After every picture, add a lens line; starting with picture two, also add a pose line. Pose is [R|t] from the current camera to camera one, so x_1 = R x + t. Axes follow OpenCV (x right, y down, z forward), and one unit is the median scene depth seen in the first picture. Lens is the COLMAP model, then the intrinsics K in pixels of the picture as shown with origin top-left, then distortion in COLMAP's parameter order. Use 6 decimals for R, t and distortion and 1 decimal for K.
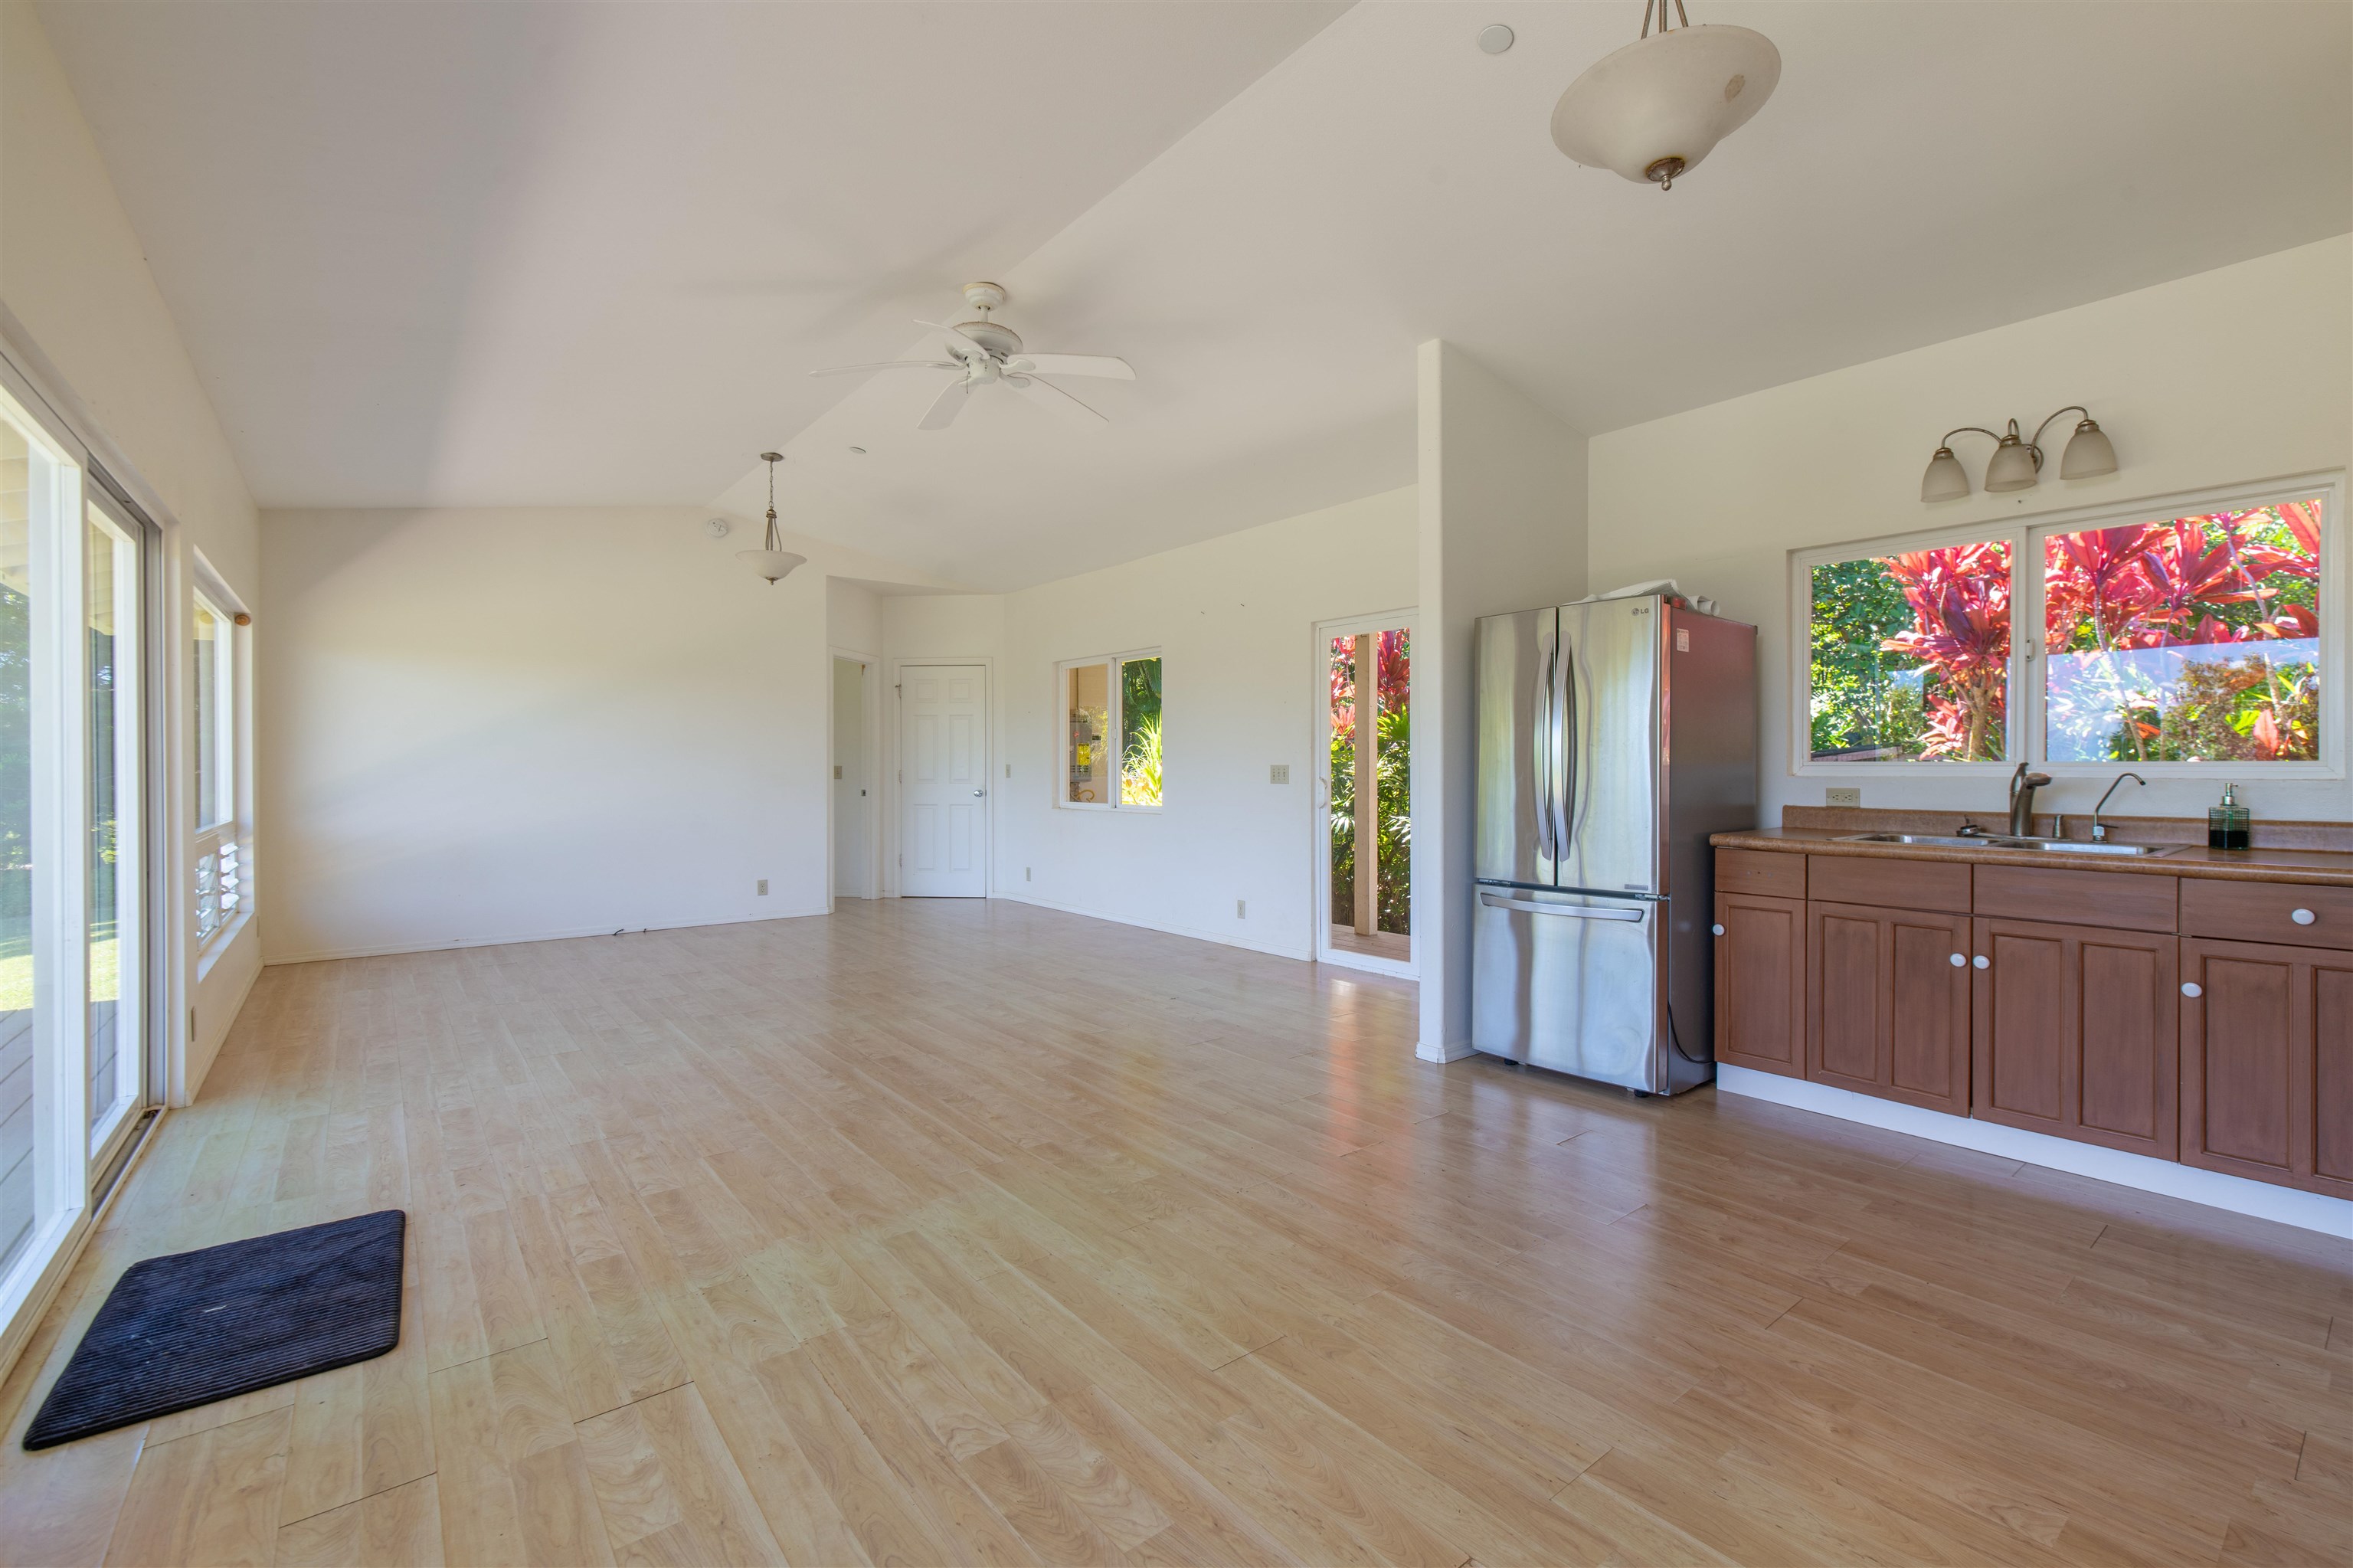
lens RADIAL K [[1008.6, 0, 1198.3], [0, 1008.6, 773.1], [0, 0, 1]] dist [-0.000332, -0.000610]
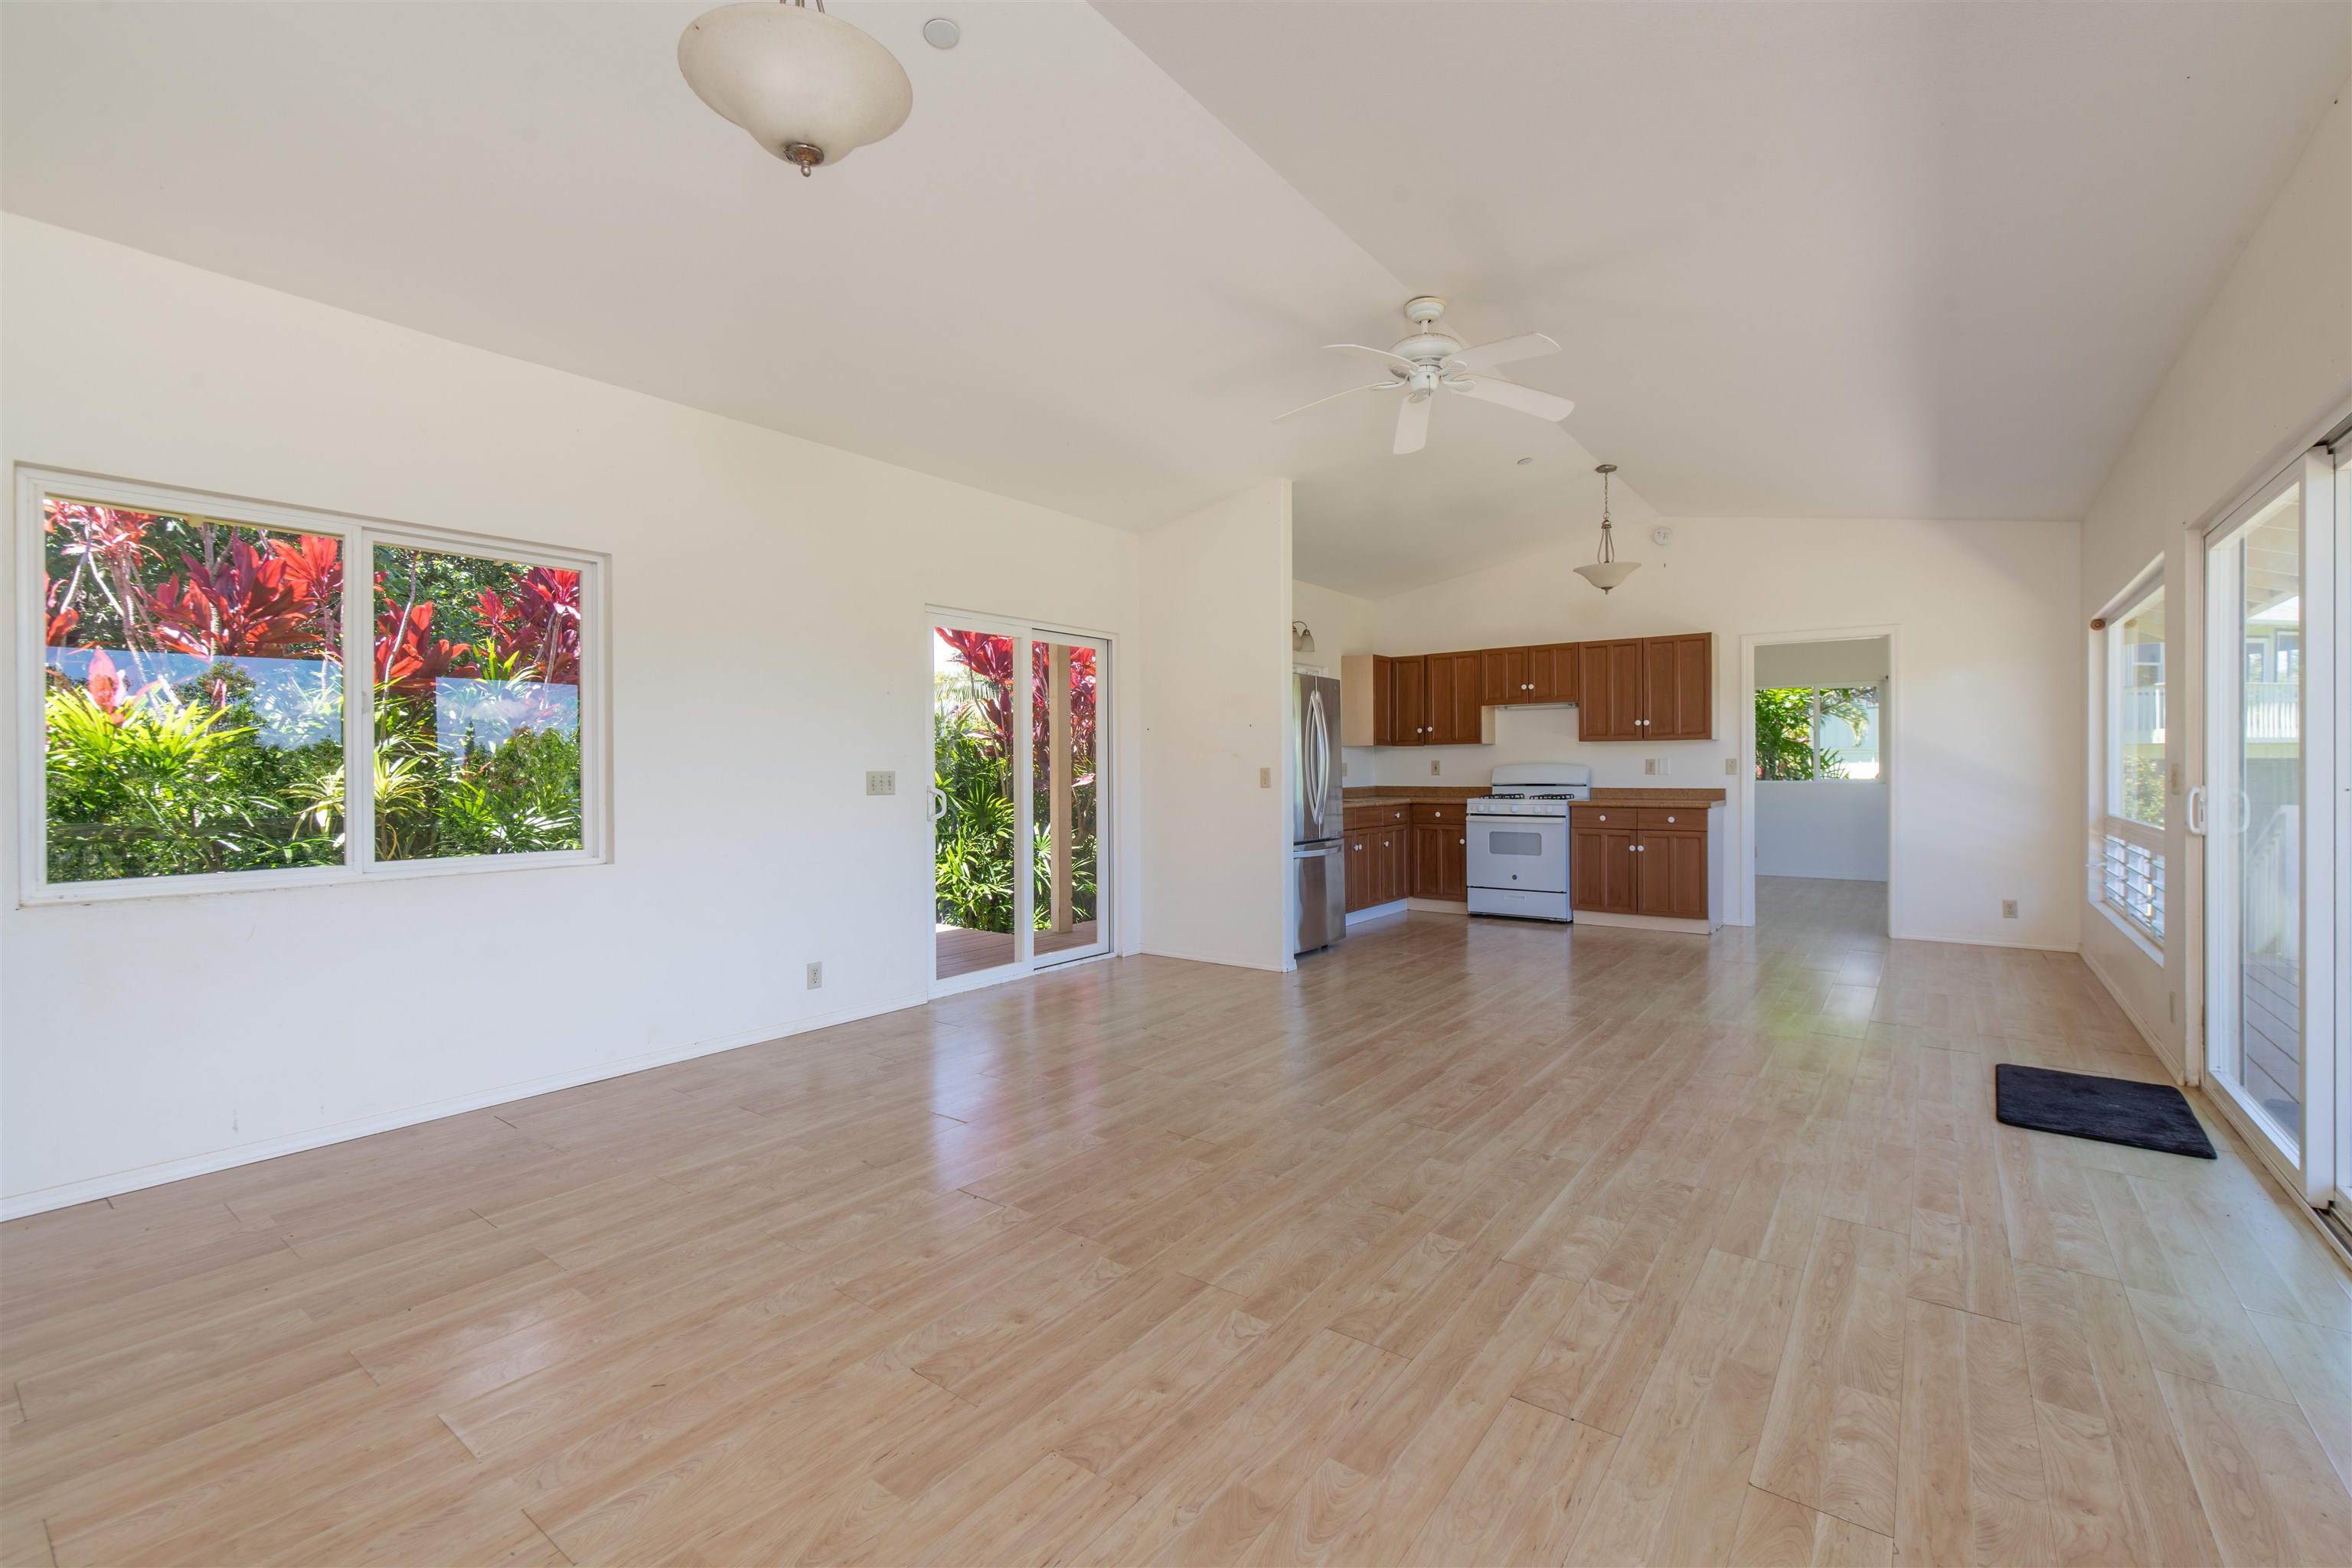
lens RADIAL K [[1008.1, 0, 1197.7], [0, 1008.1, 773.1], [0, 0, 1]] dist [-0.000332, -0.000610]
pose [[-0.249798, 0.000047, 0.968298, -1.309195], [0.013187, 0.999907, 0.003353, -0.008583], [-0.968208, 0.013606, -0.249775, 1.695537]]
